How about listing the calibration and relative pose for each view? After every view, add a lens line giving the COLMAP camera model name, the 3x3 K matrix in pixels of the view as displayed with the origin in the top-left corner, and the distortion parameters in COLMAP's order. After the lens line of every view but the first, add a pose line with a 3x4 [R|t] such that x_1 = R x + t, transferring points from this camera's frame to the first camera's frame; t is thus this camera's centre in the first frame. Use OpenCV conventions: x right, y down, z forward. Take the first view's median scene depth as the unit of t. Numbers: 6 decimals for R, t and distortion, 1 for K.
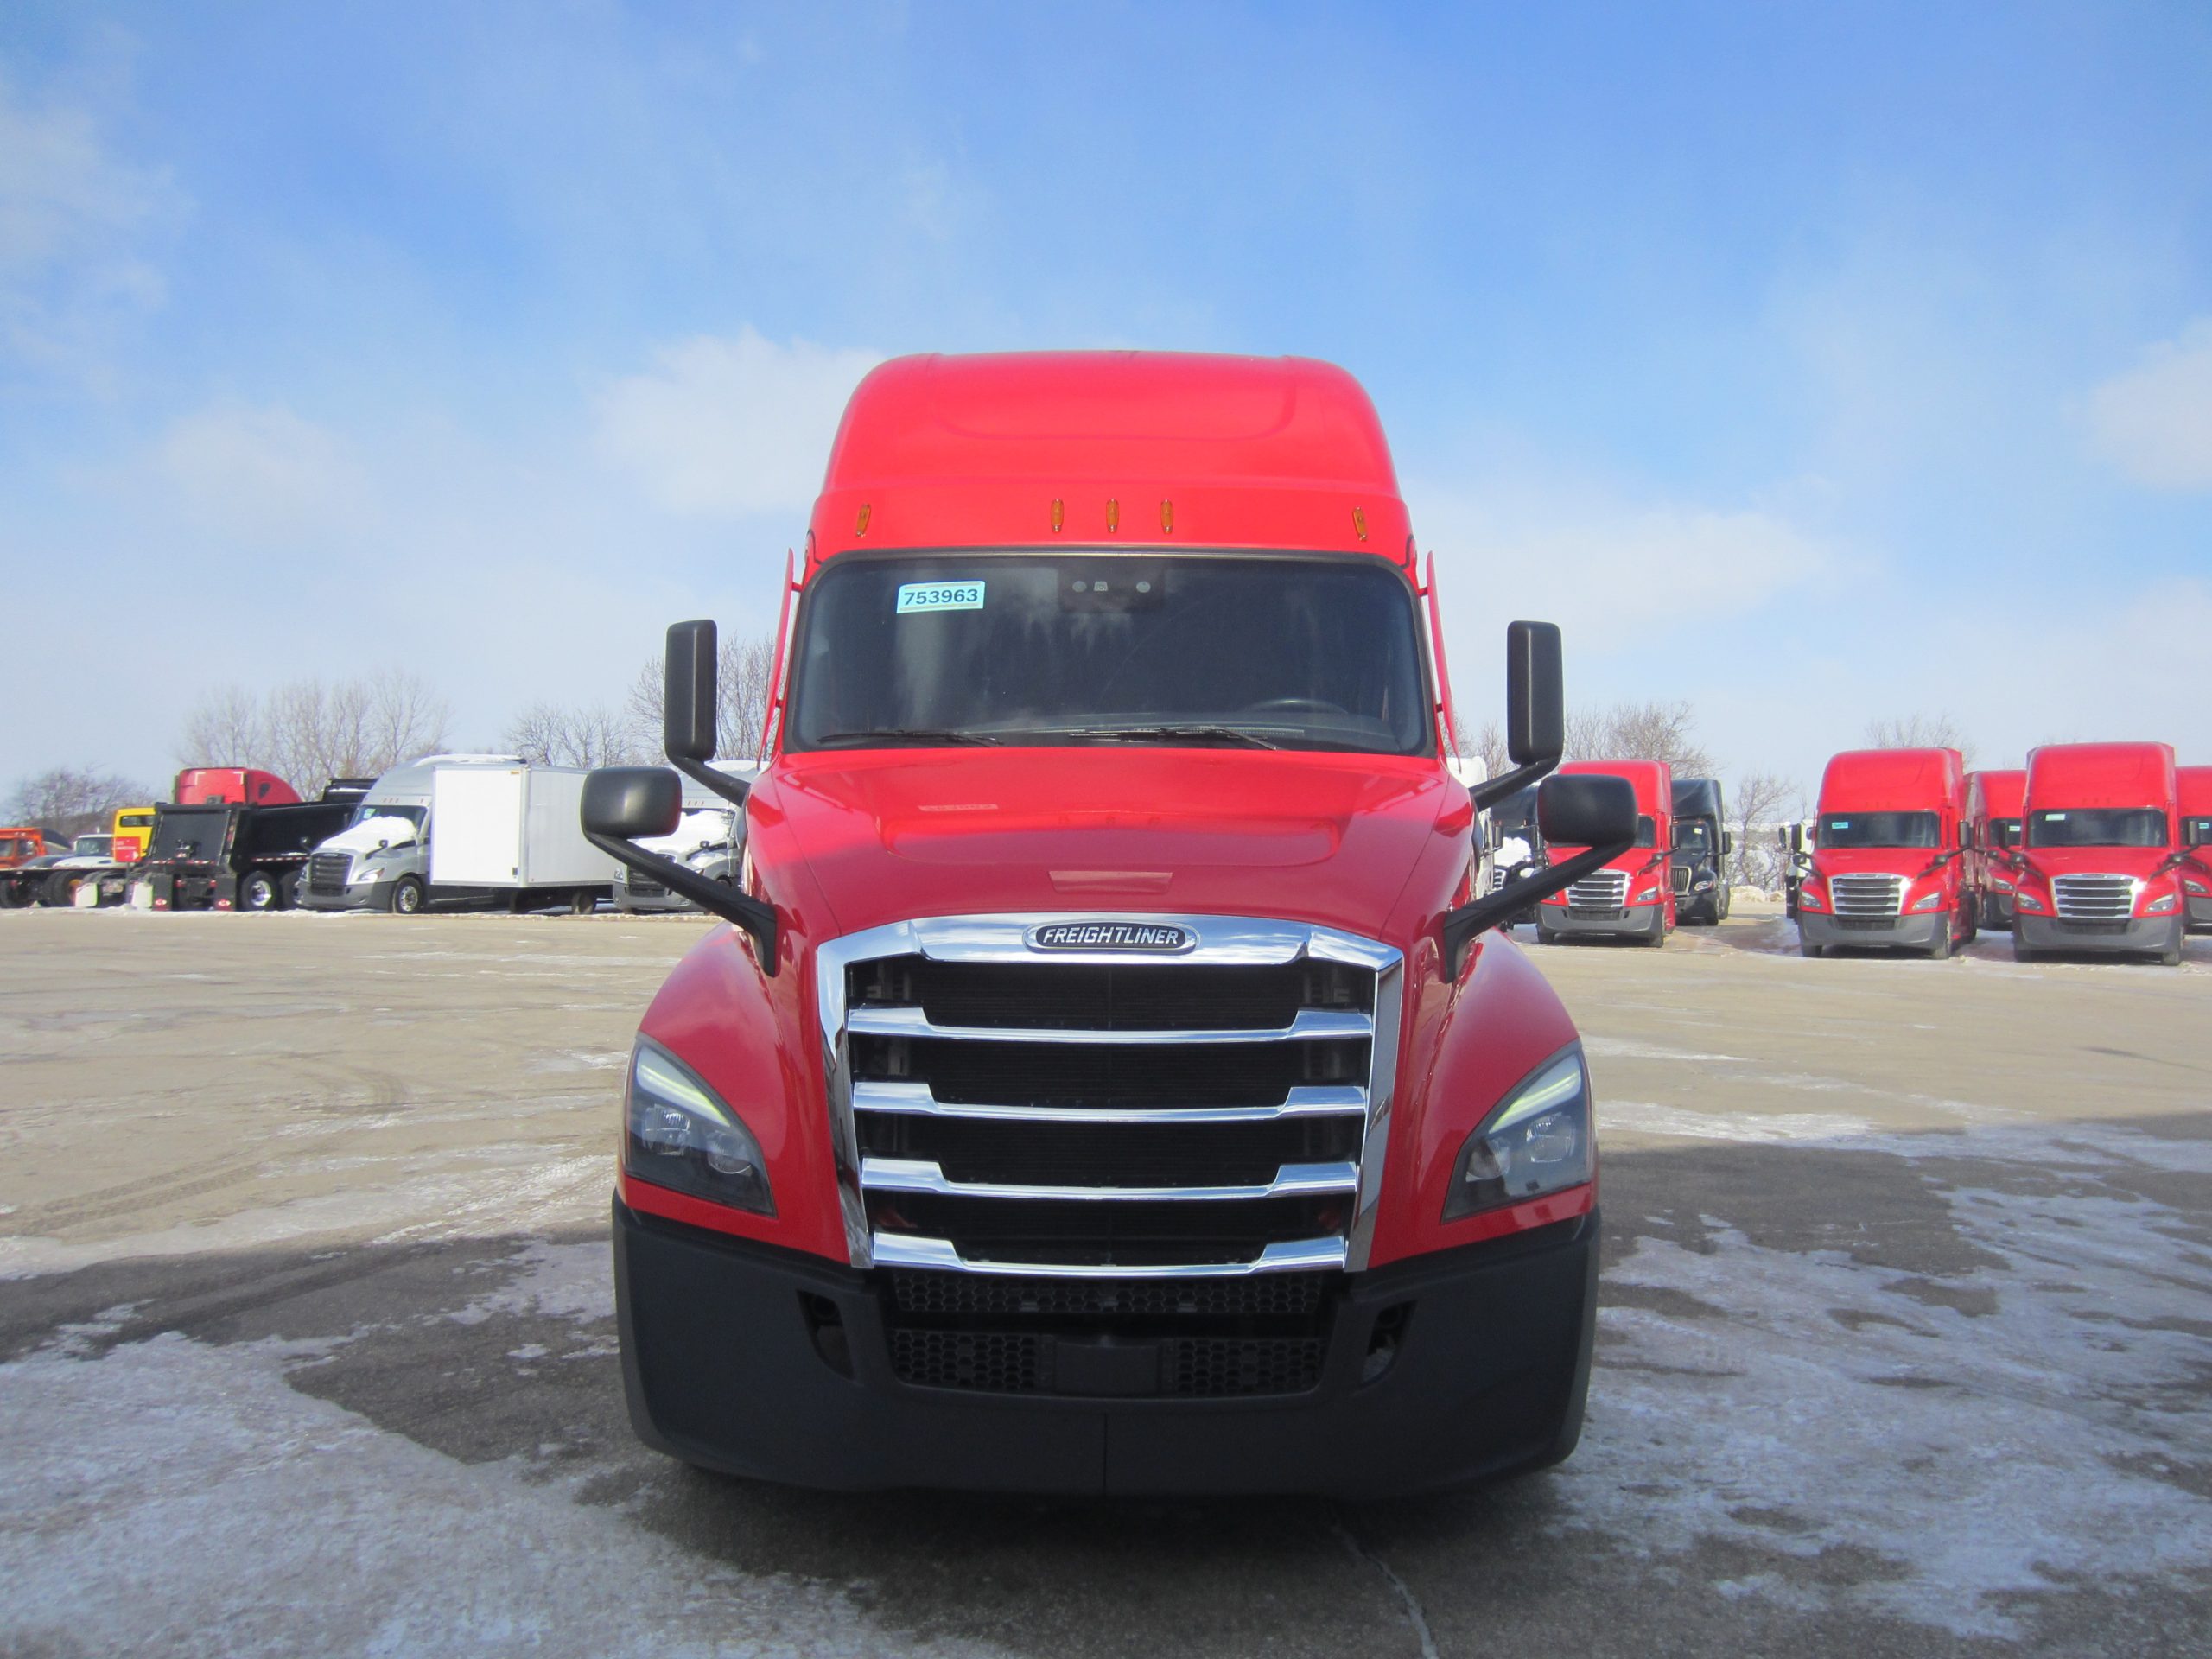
lens RADIAL K [[1718.5, 0, 1090.0], [0, 1718.5, 833.2], [0, 0, 1]] dist [-0.012217, 0.030254]
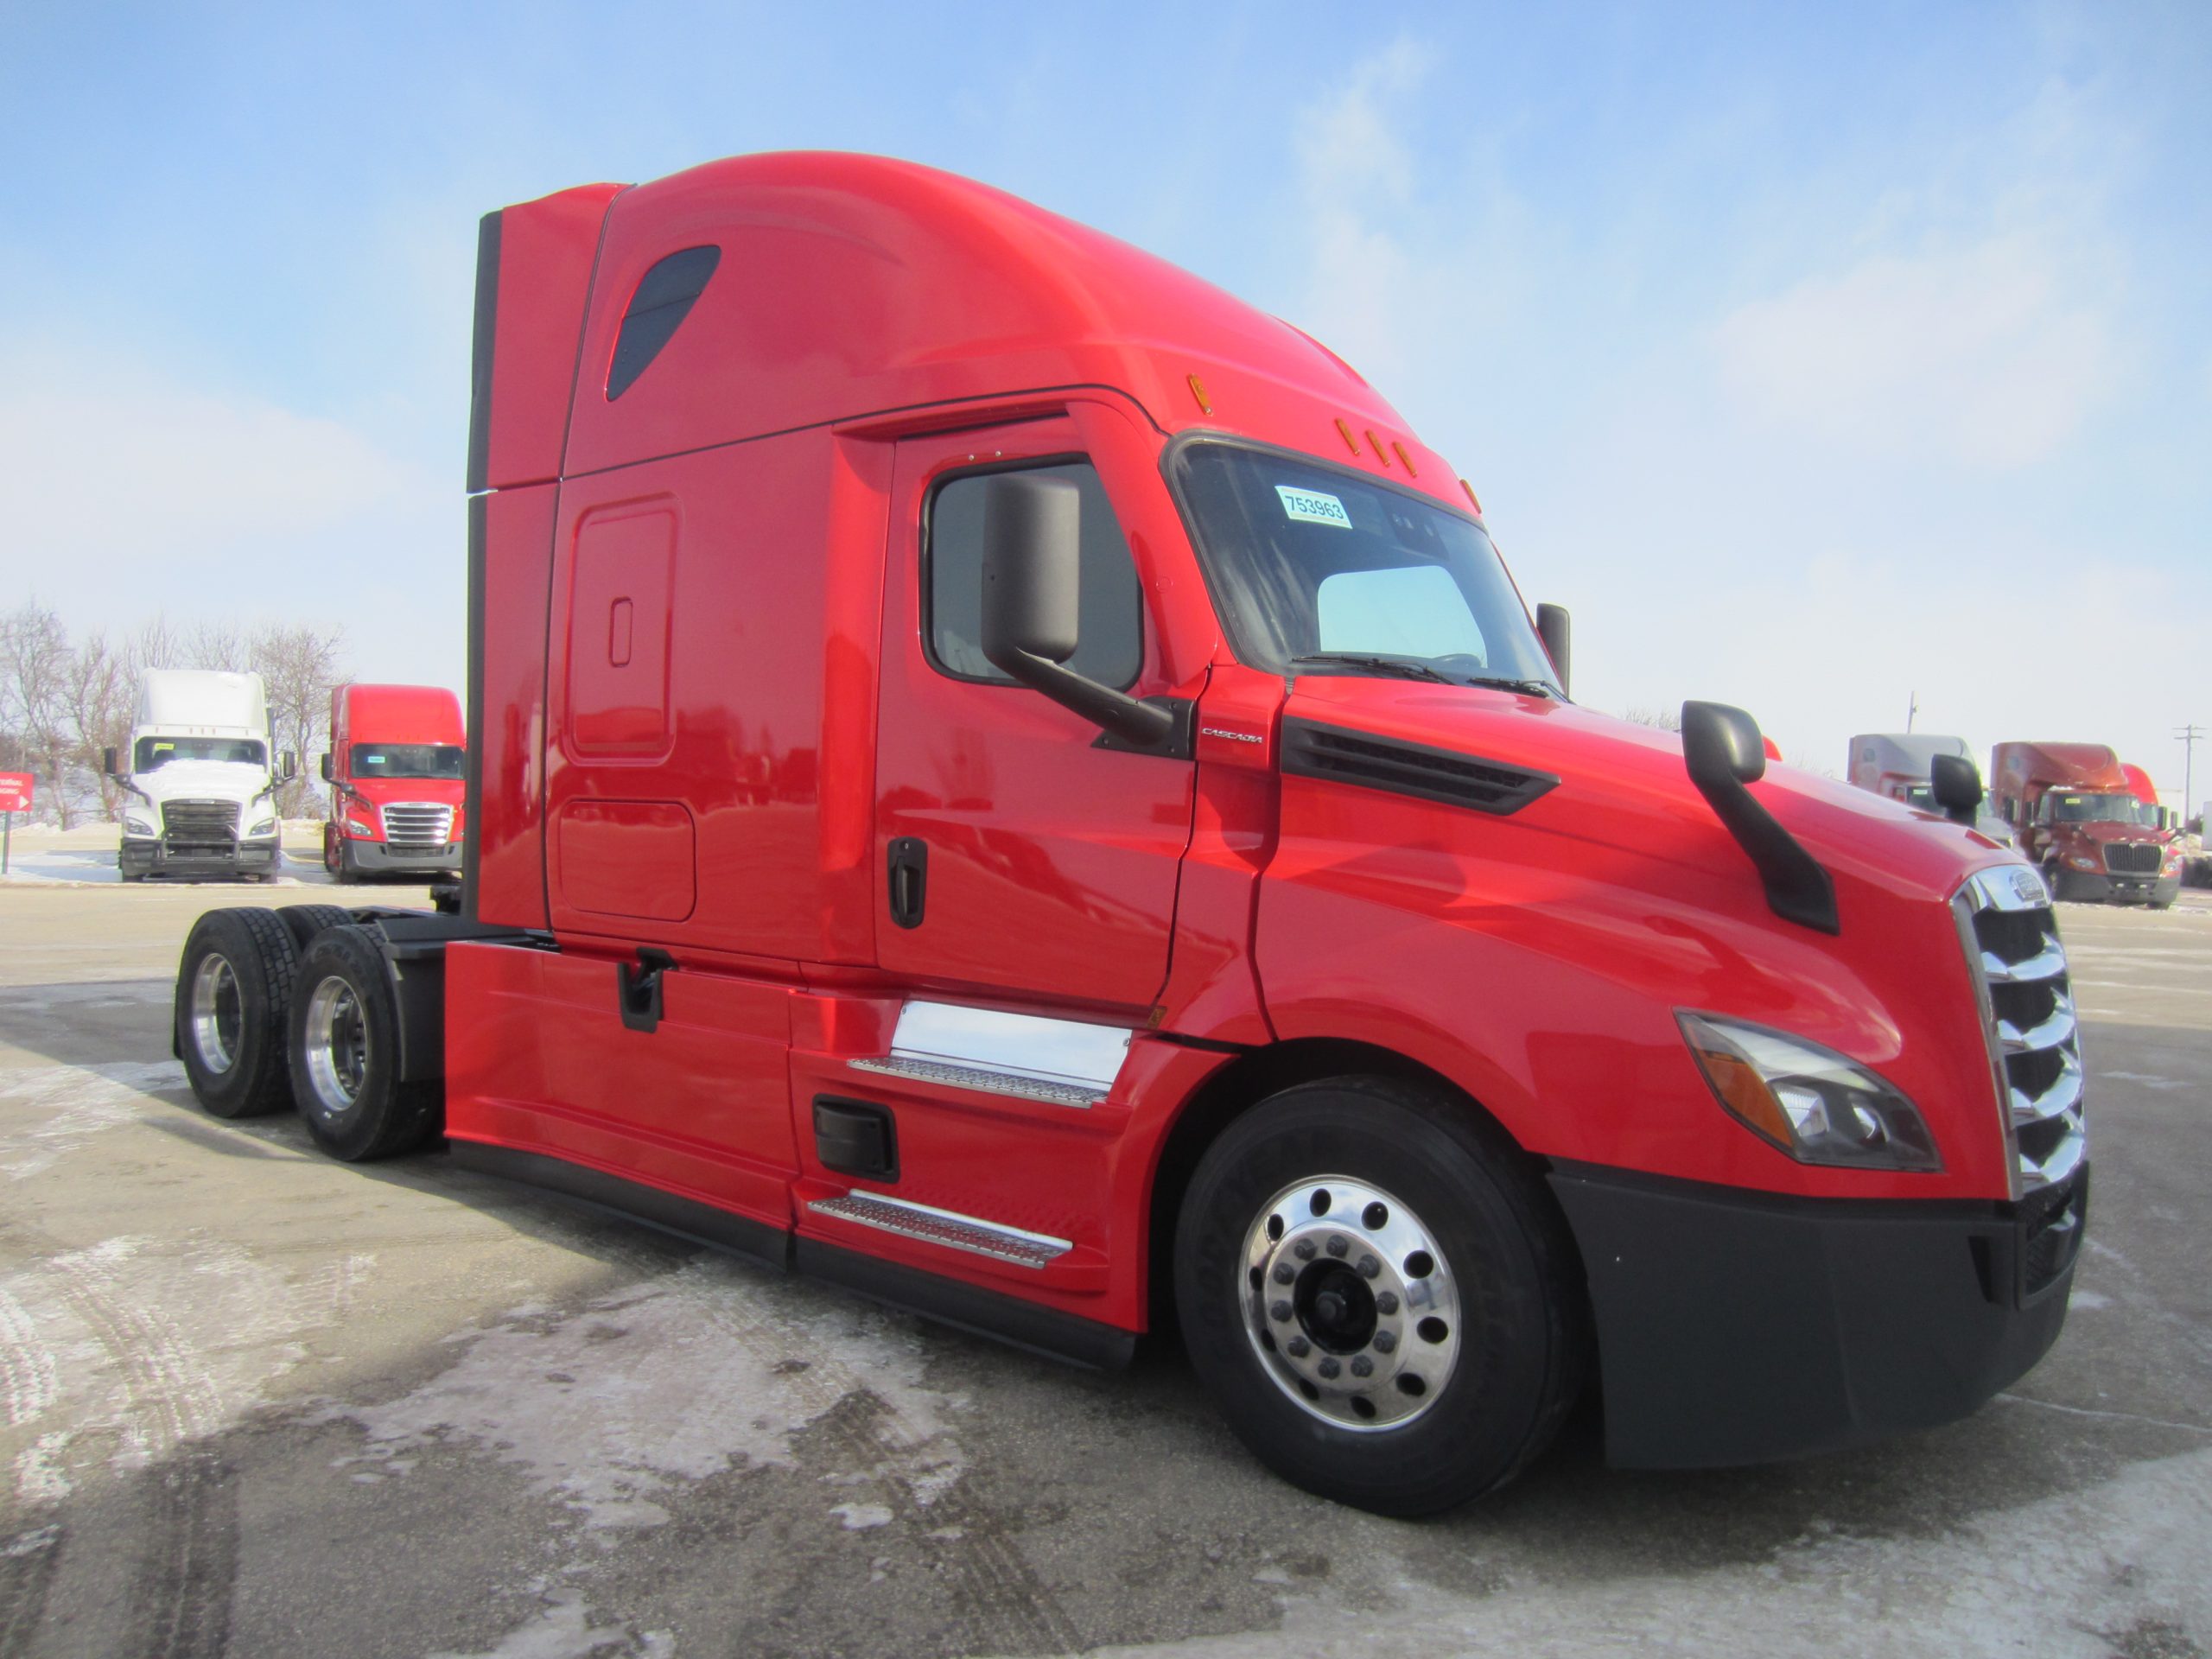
lens RADIAL K [[1653.6, 0, 1098.3], [0, 1653.6, 810.1], [0, 0, 1]] dist [0.000457, -0.002575]
pose [[0.569927, 0.007173, 0.821664, -0.738431], [-0.031621, 0.999413, 0.013209, 0.008014], [-0.821087, -0.033510, 0.569819, 0.501926]]
